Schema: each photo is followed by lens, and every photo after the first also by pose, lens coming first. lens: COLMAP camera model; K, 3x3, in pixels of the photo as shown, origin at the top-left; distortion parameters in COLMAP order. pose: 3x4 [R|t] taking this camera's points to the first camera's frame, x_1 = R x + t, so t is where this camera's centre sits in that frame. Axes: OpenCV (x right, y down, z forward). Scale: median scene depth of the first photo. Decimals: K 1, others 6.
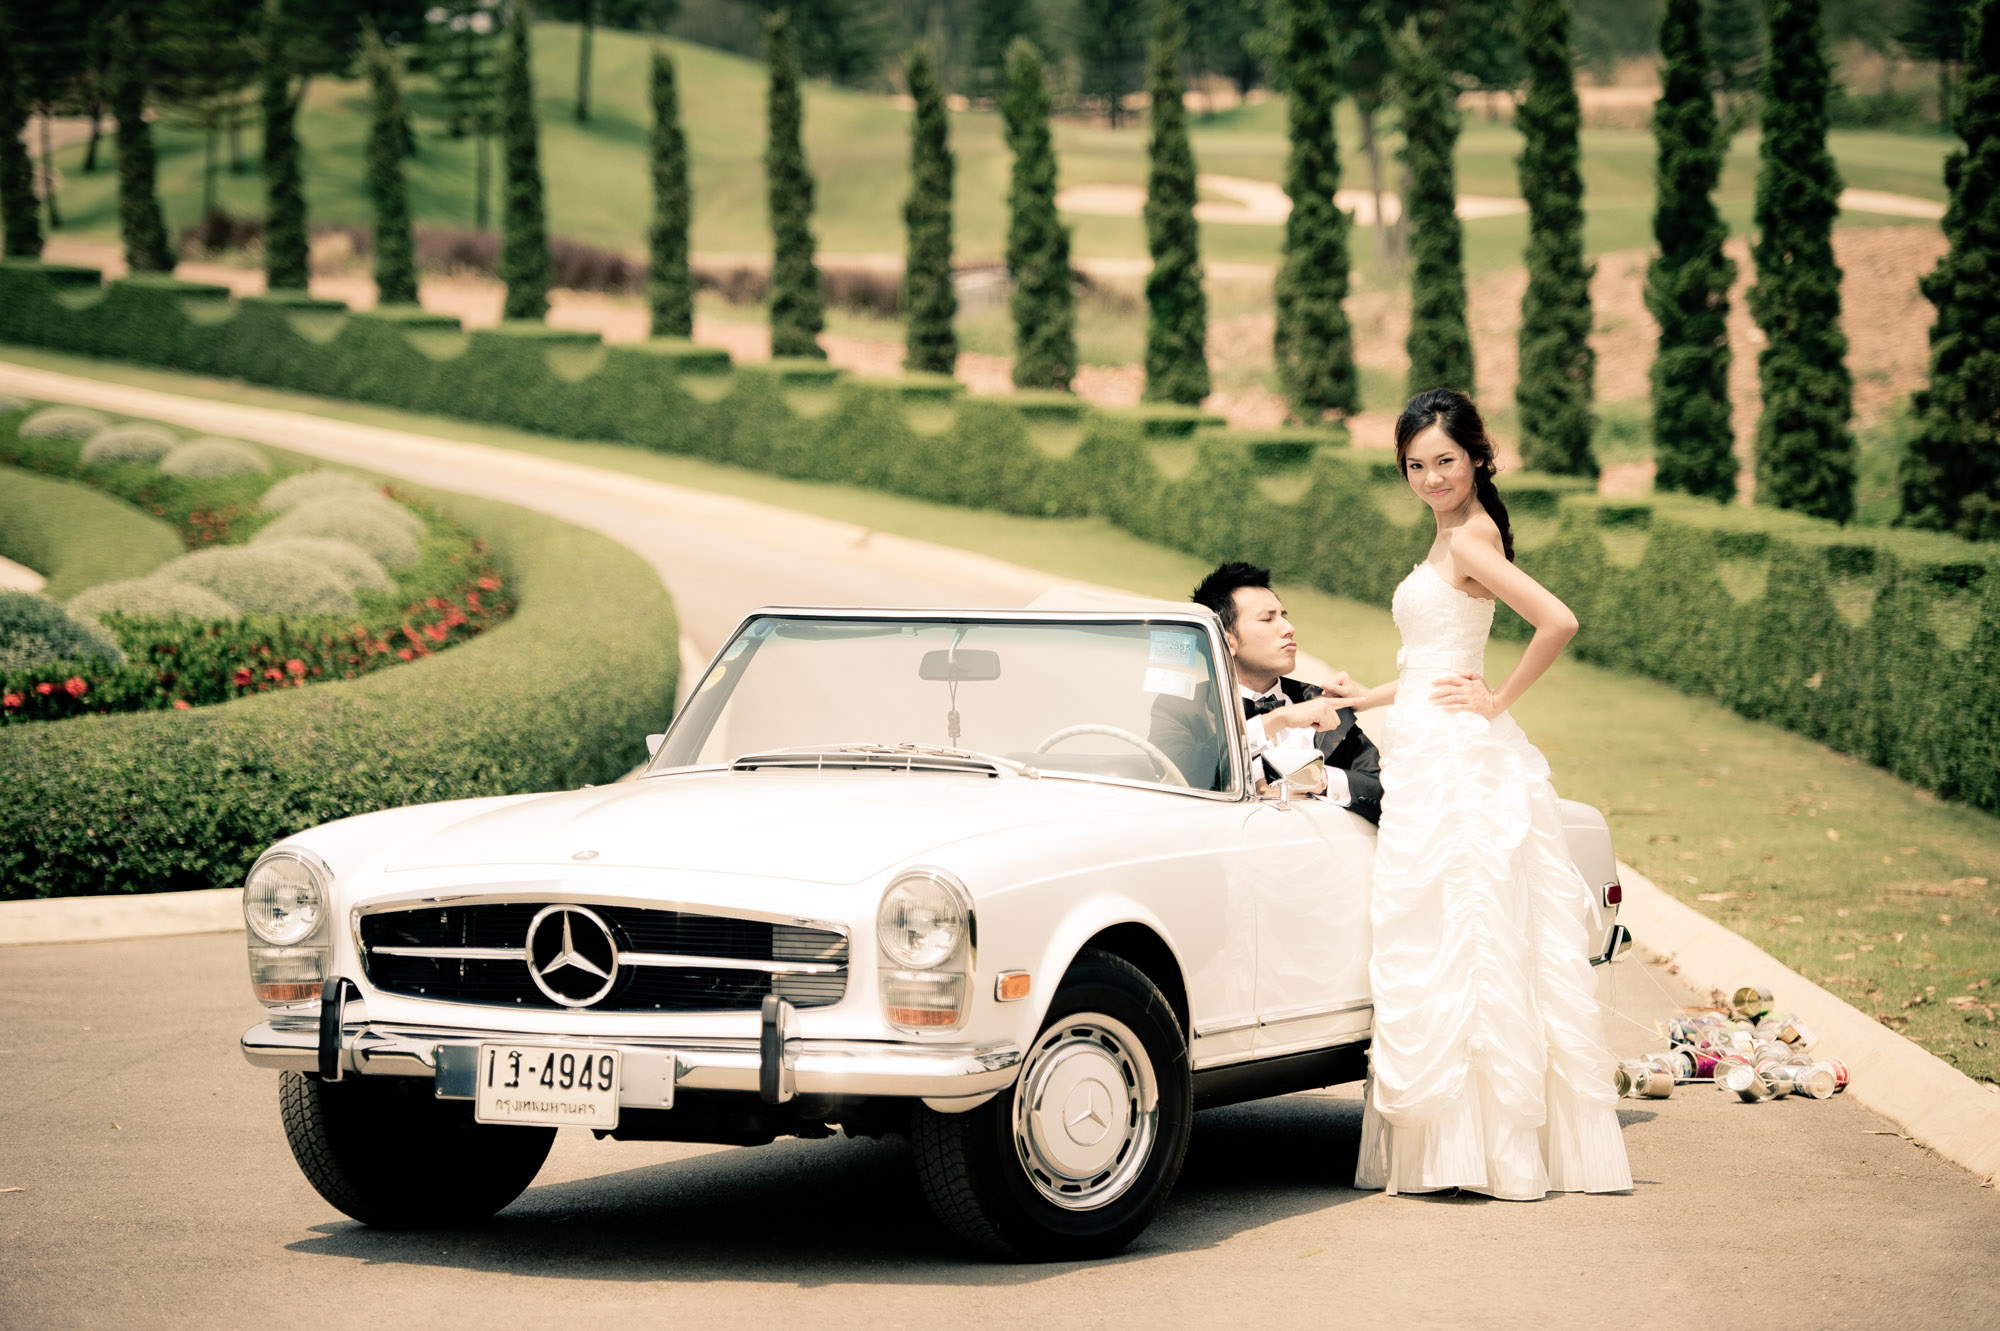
lens RADIAL K [[6889.8, 0, 1000.0], [0, 6889.8, 665.5], [0, 0, 1]] dist [0.478963, -0.584508]
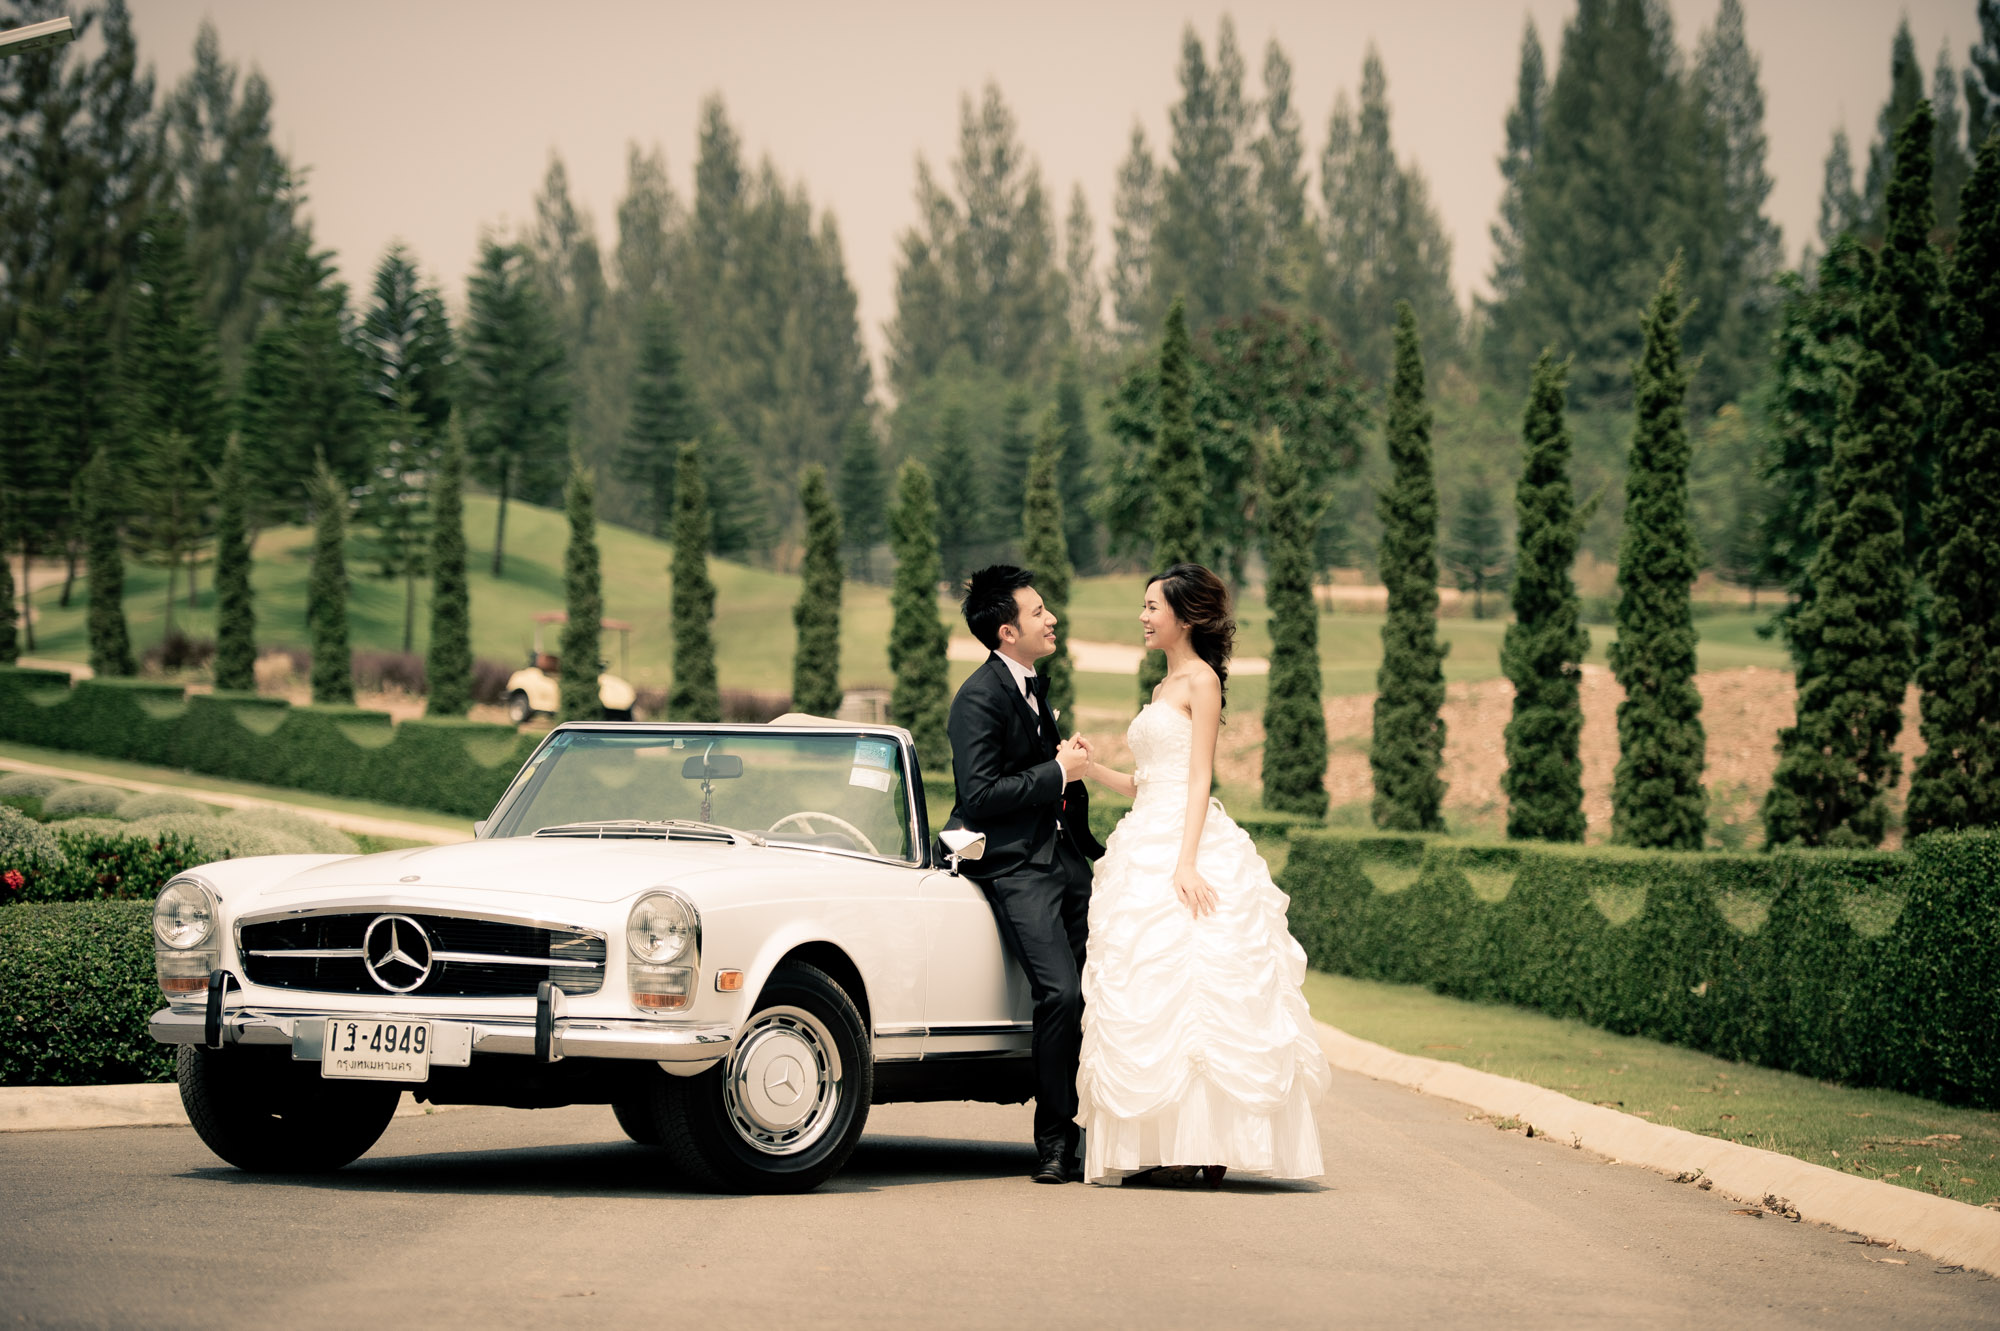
lens RADIAL K [[5644.6, 0, 994.9], [0, 5644.6, 746.5], [0, 0, 1]] dist [0.240812, 0.876415]
pose [[0.999190, 0.025328, 0.031267, -0.012613], [-0.023198, 0.997503, -0.066701, 0.019944], [-0.032878, 0.065921, 0.997283, 0.121980]]
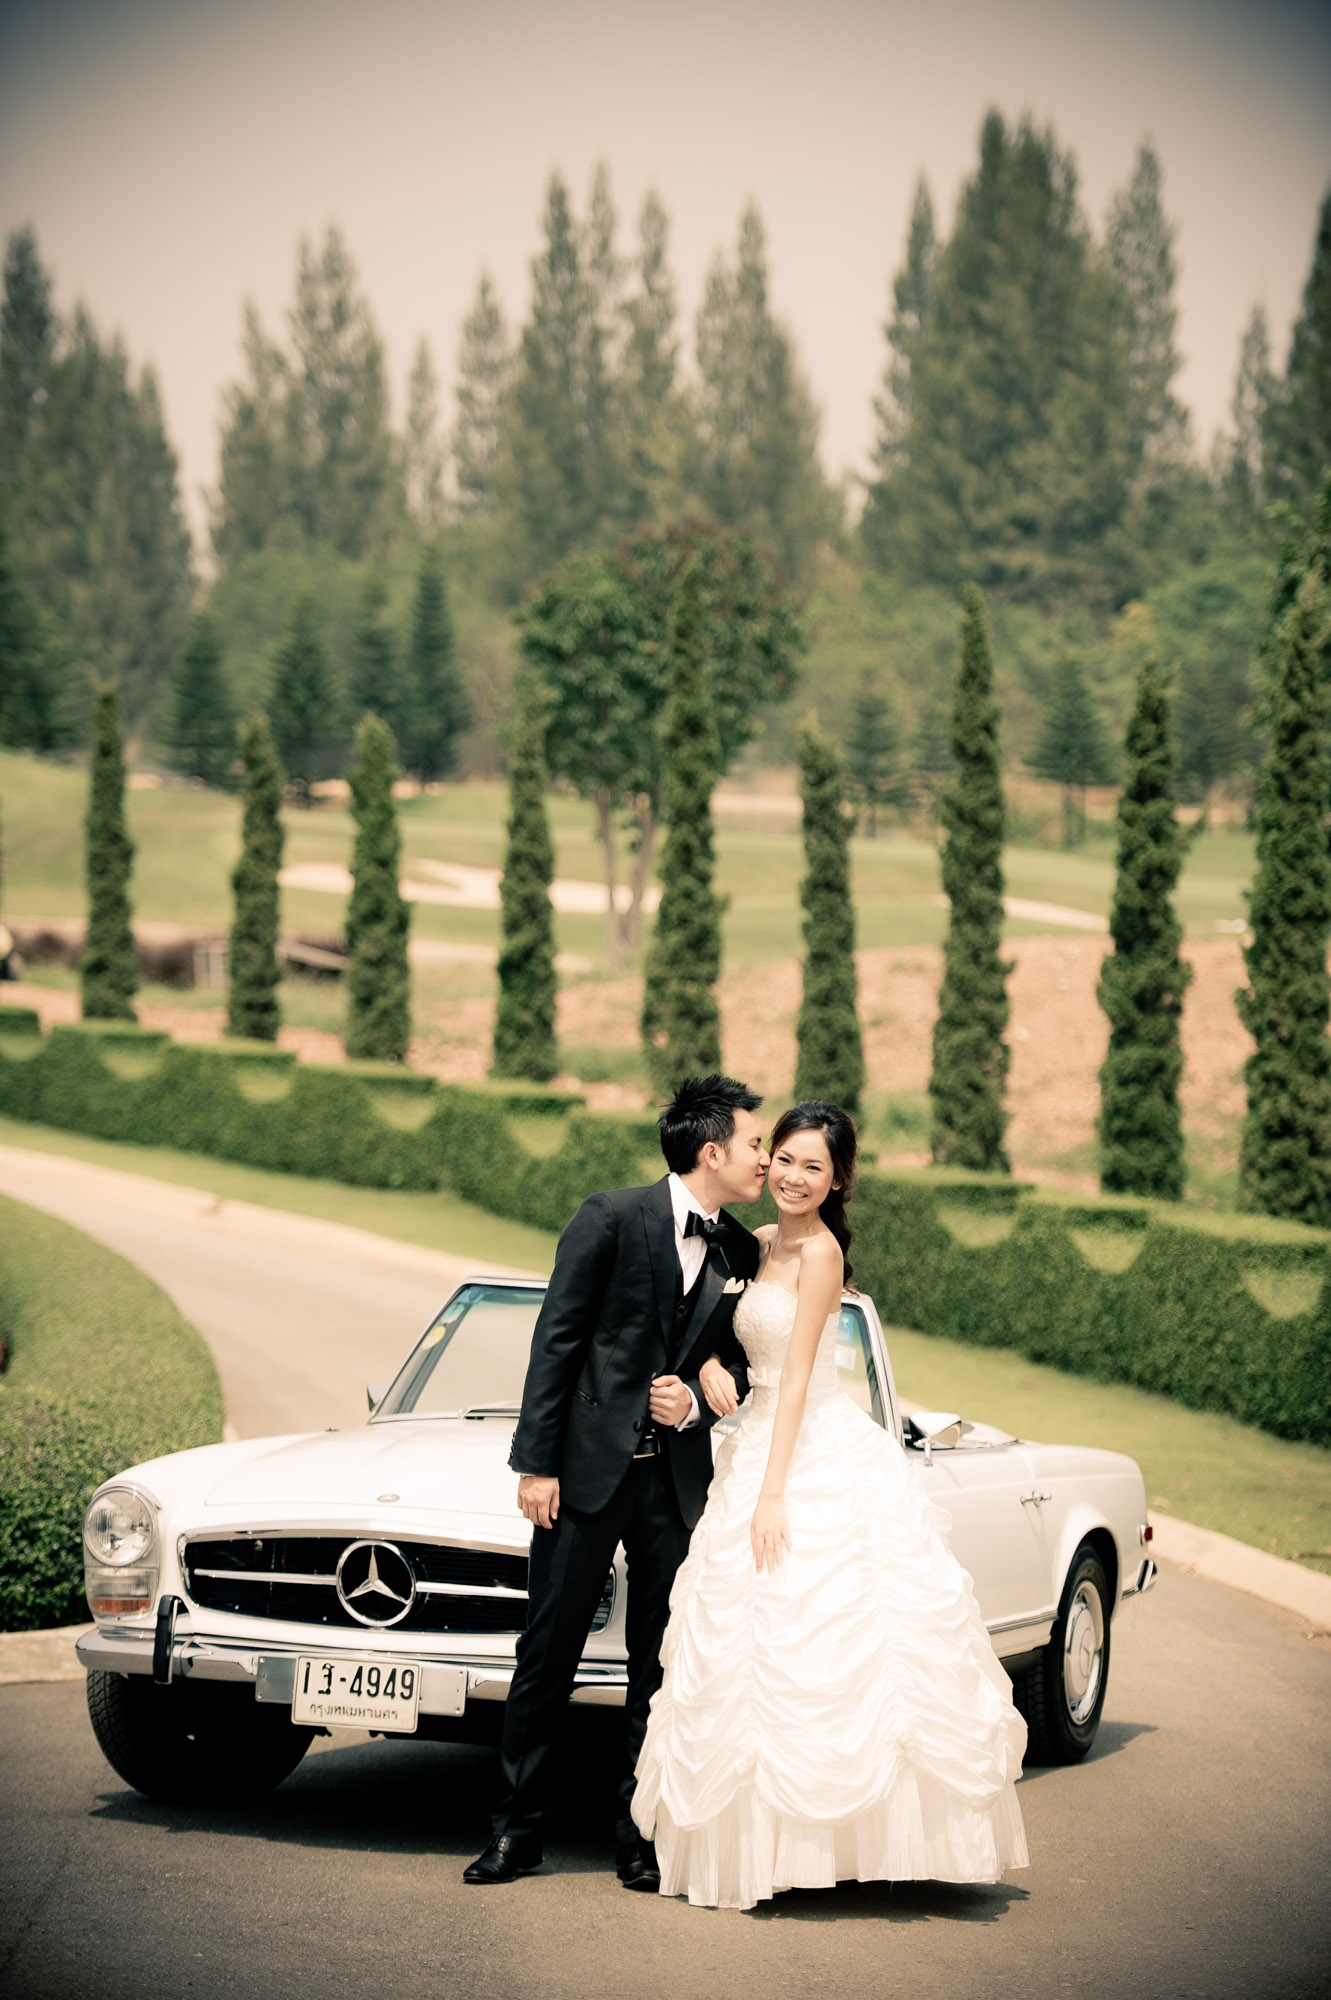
lens RADIAL K [[6161.0, 0, 632.3], [0, 6161.0, 998.1], [0, 0, 1]] dist [0.437722, -0.460461]
pose [[0.994131, 0.037745, 0.101386, -0.060329], [-0.032641, 0.998138, -0.051535, -0.005049], [-0.103142, 0.047923, 0.993511, 0.128700]]
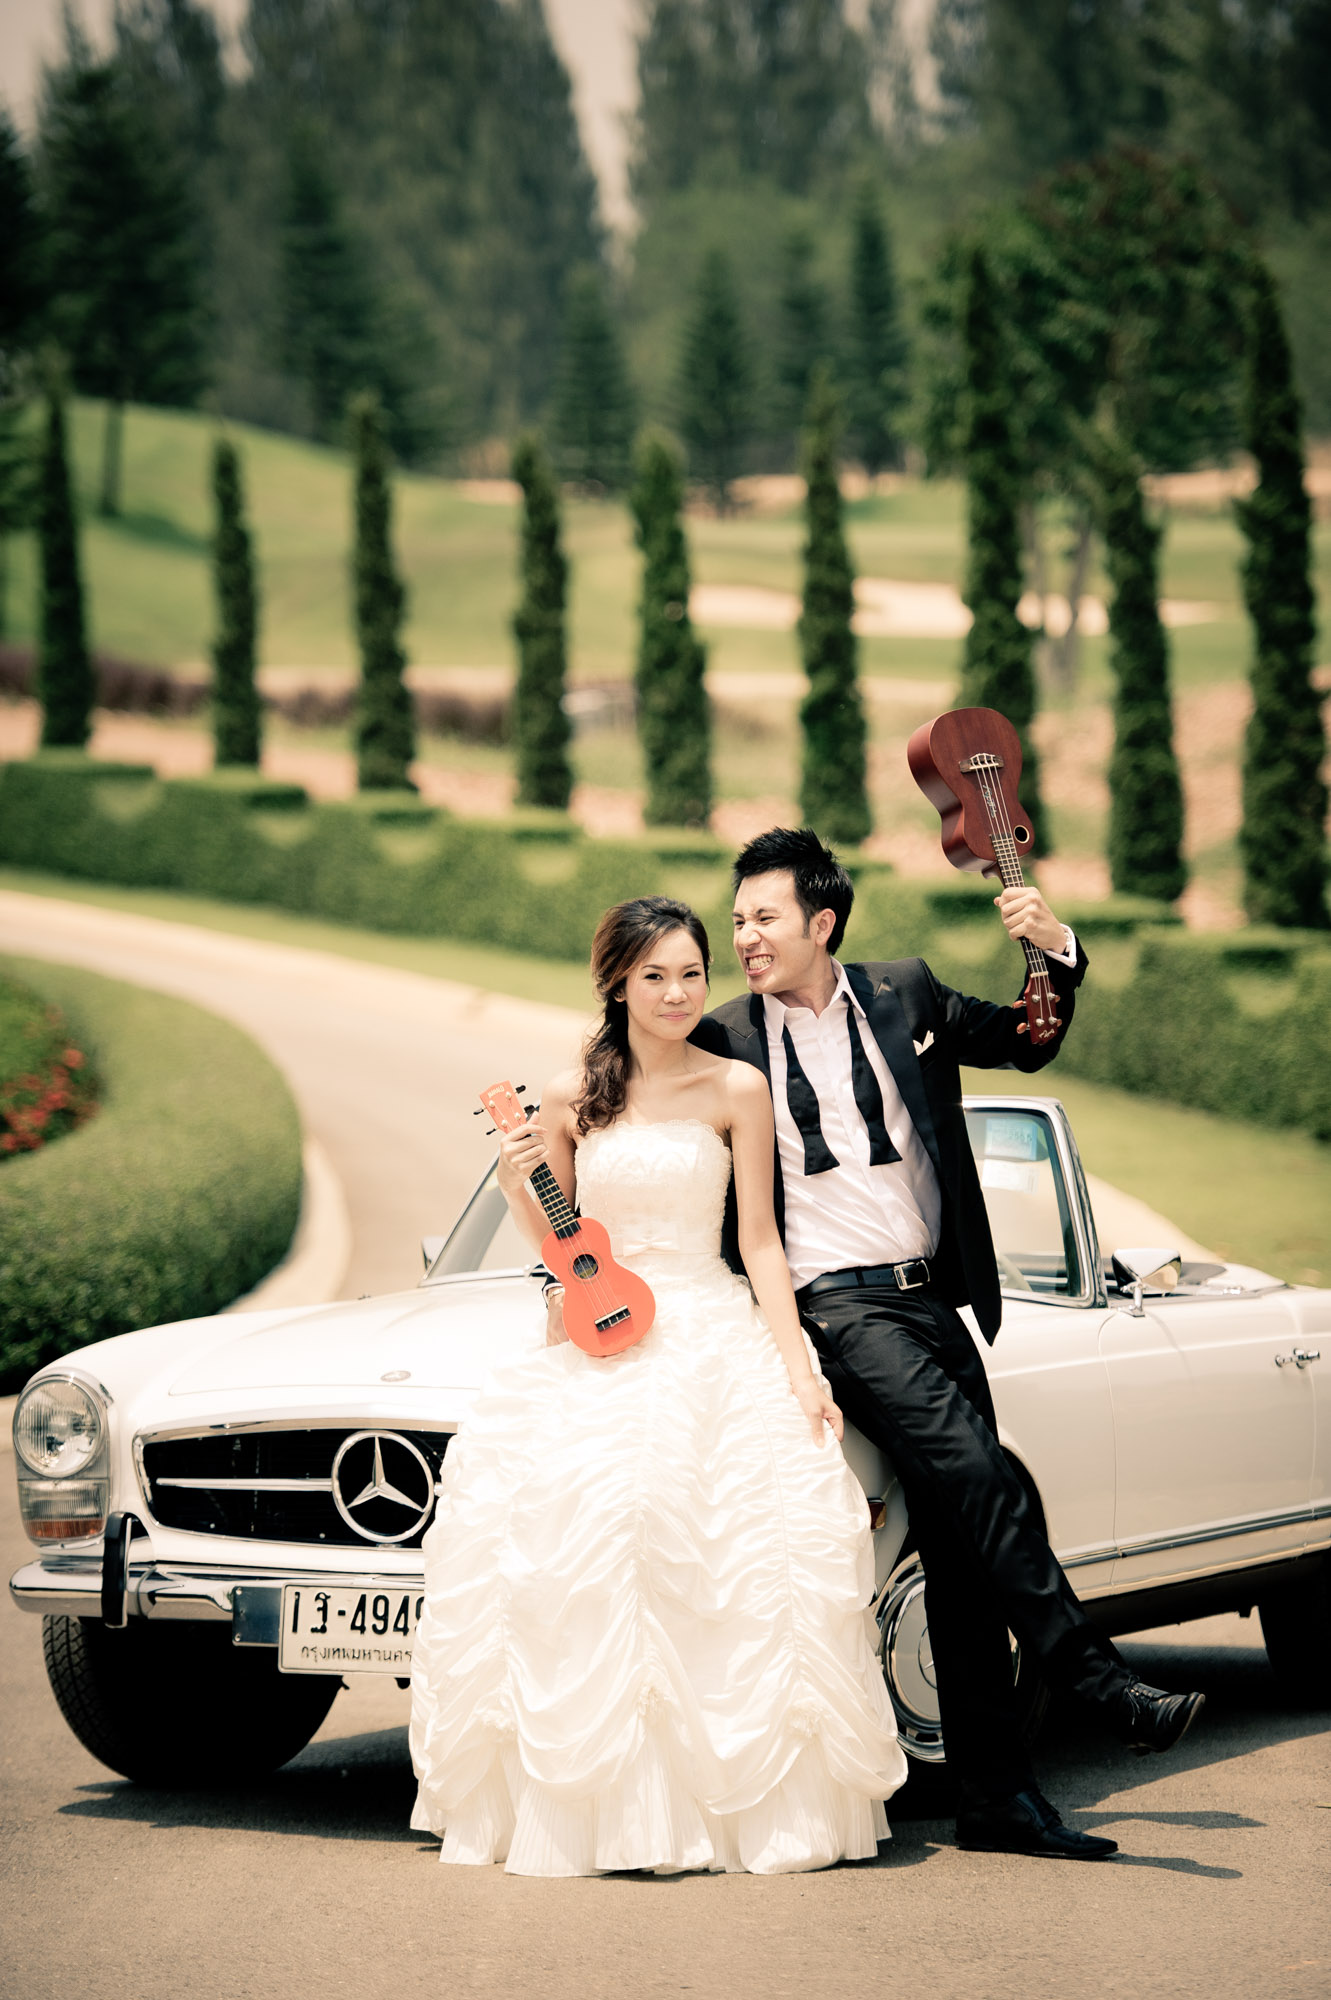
lens RADIAL K [[8126.7, 0, 665.5], [0, 8126.7, 1000.0], [0, 0, 1]] dist [0.882028, -0.272637]
pose [[0.999876, -0.003375, 0.015354, -0.013795], [0.003642, 0.999842, -0.017403, -0.001124], [-0.015293, 0.017457, 0.999731, -0.026156]]
